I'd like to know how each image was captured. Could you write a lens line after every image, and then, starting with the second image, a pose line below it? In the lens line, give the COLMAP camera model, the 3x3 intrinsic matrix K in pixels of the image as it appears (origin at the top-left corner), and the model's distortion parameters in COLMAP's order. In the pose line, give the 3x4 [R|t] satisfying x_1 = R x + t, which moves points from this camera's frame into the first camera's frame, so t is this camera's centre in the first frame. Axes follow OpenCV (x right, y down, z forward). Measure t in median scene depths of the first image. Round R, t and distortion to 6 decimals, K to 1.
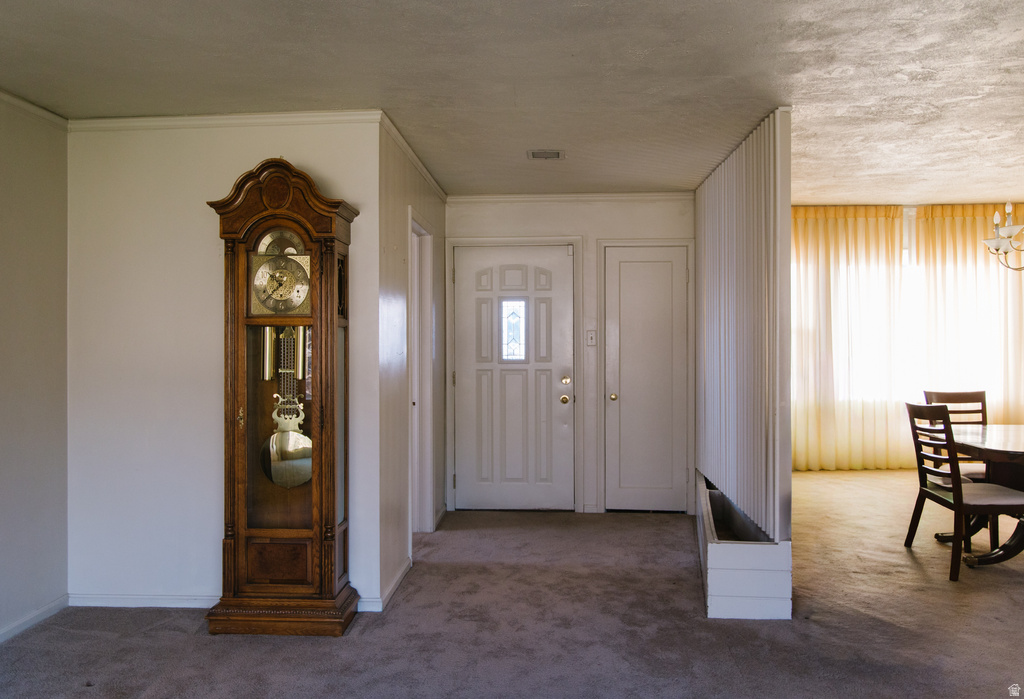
lens RADIAL K [[805.3, 0, 510.1], [0, 805.3, 341.4], [0, 0, 1]] dist [-0.006945, -0.000725]
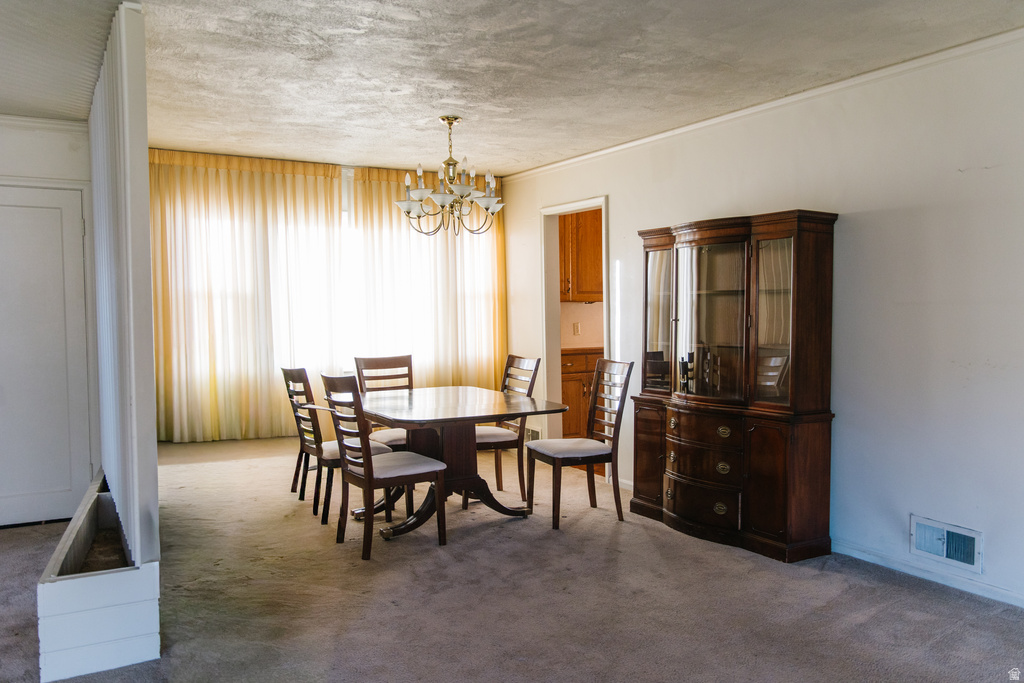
lens RADIAL K [[802.8, 0, 512.0], [0, 802.8, 341.5], [0, 0, 1]] dist [-0.002283, -0.004401]
pose [[0.822680, -0.032503, 0.567575, 0.146520], [0.006483, 0.998836, 0.047804, -0.003243], [-0.568468, -0.035648, 0.821933, 0.117404]]
